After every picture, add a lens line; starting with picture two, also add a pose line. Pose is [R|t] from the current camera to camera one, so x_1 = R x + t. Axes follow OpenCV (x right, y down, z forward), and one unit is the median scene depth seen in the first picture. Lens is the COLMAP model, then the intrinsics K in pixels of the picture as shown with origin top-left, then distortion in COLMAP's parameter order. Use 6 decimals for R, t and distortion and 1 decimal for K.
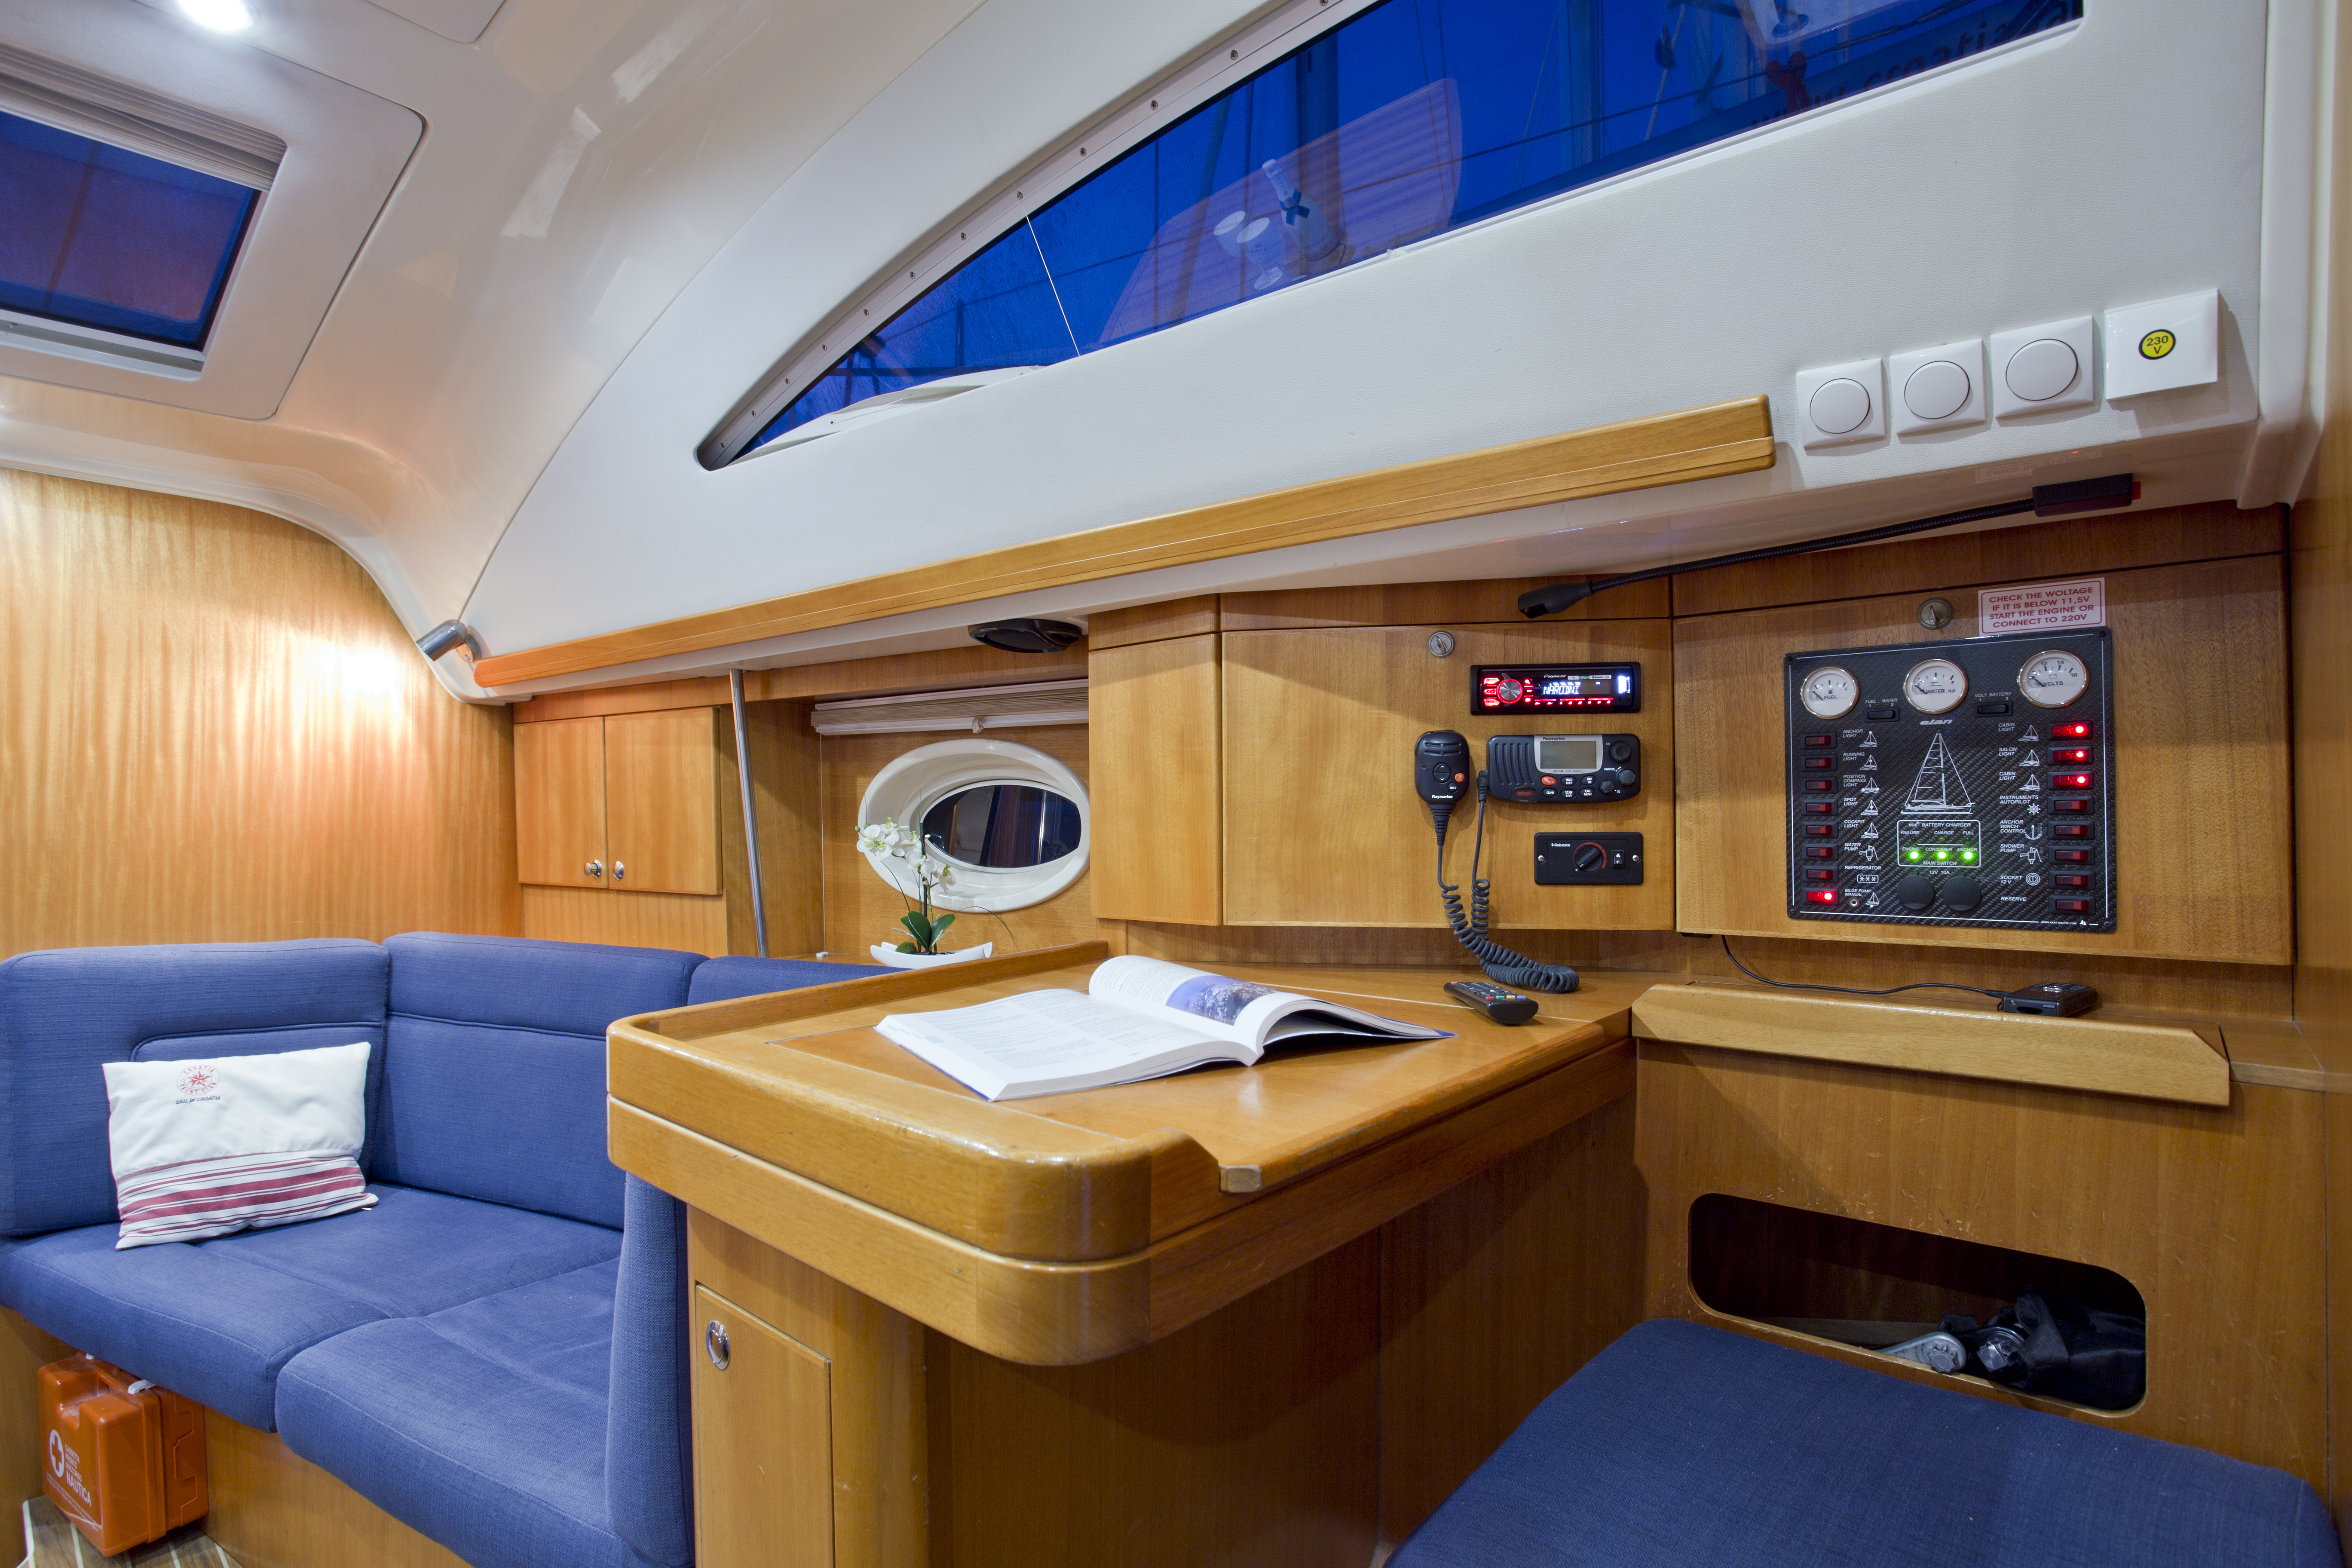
lens RADIAL K [[1173.0, 0, 1185.0], [0, 1173.0, 802.5], [0, 0, 1]] dist [-0.067792, 0.027789]
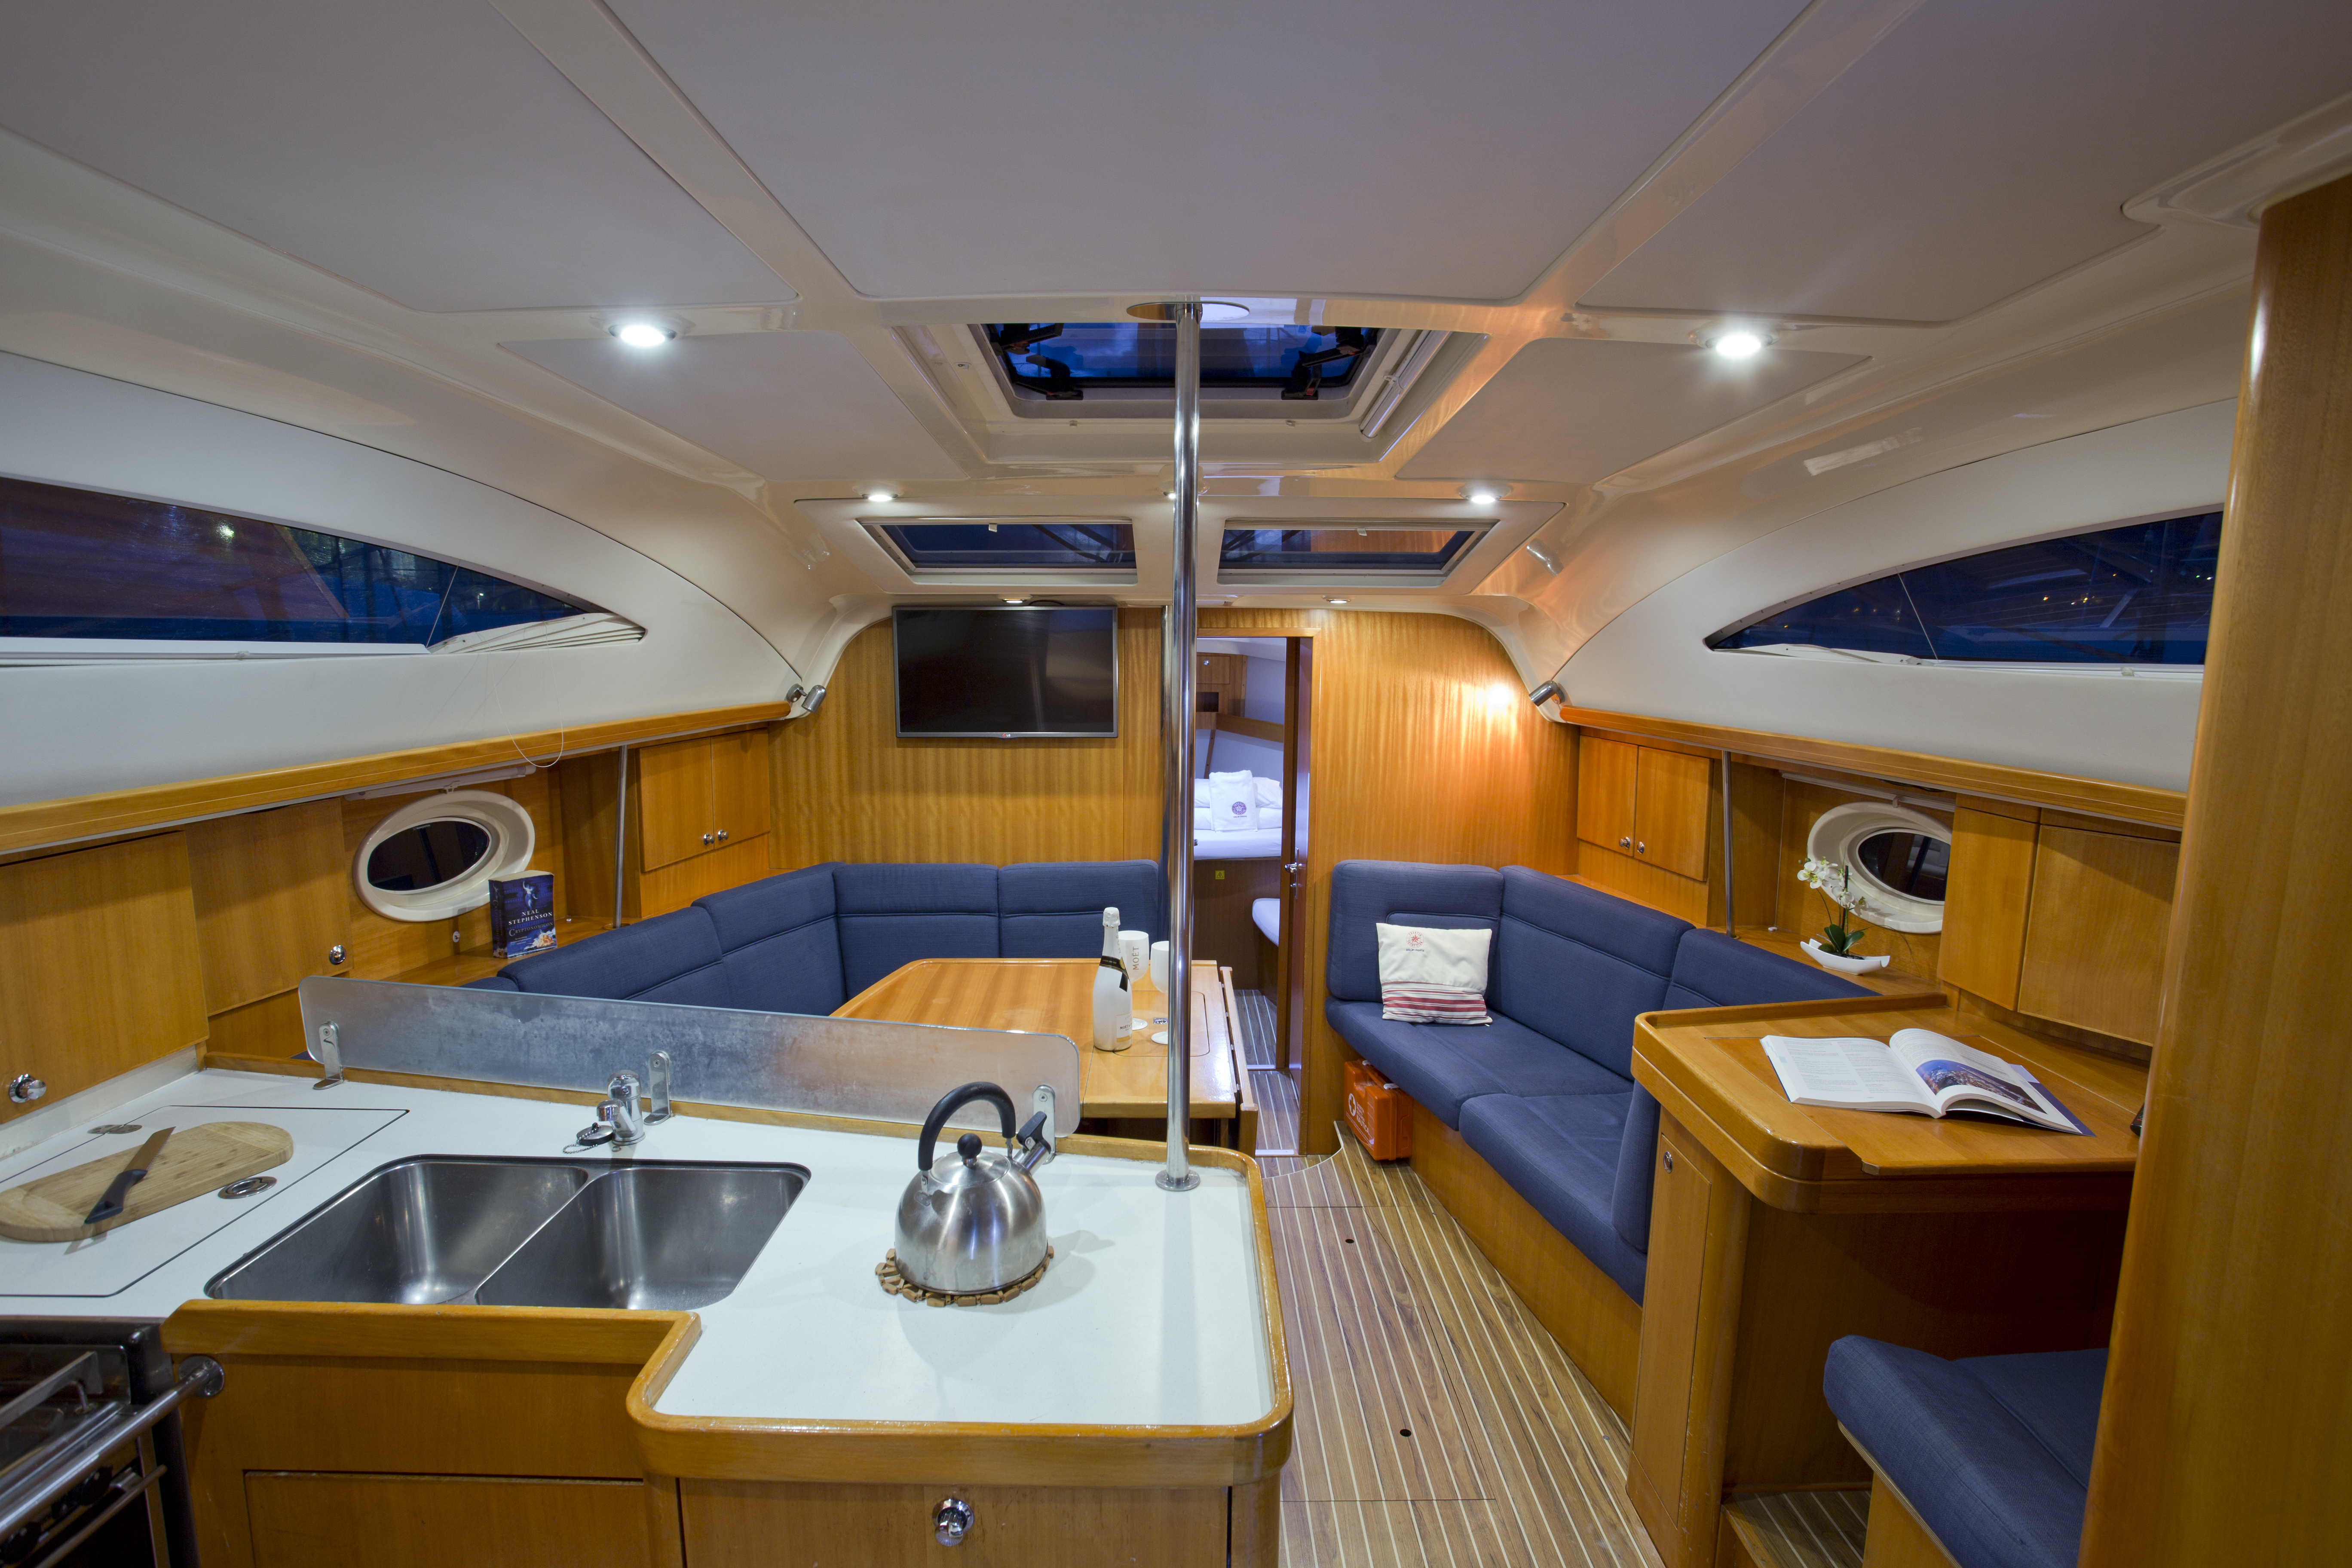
lens RADIAL K [[1156.6, 0, 1176.0], [0, 1156.6, 784.0], [0, 0, 1]] dist [-0.063596, 0.028740]
pose [[0.670244, 0.112279, -0.733599, 0.249675], [-0.014238, 0.990253, 0.138551, -0.278714], [0.742004, -0.082418, 0.665309, -0.570449]]
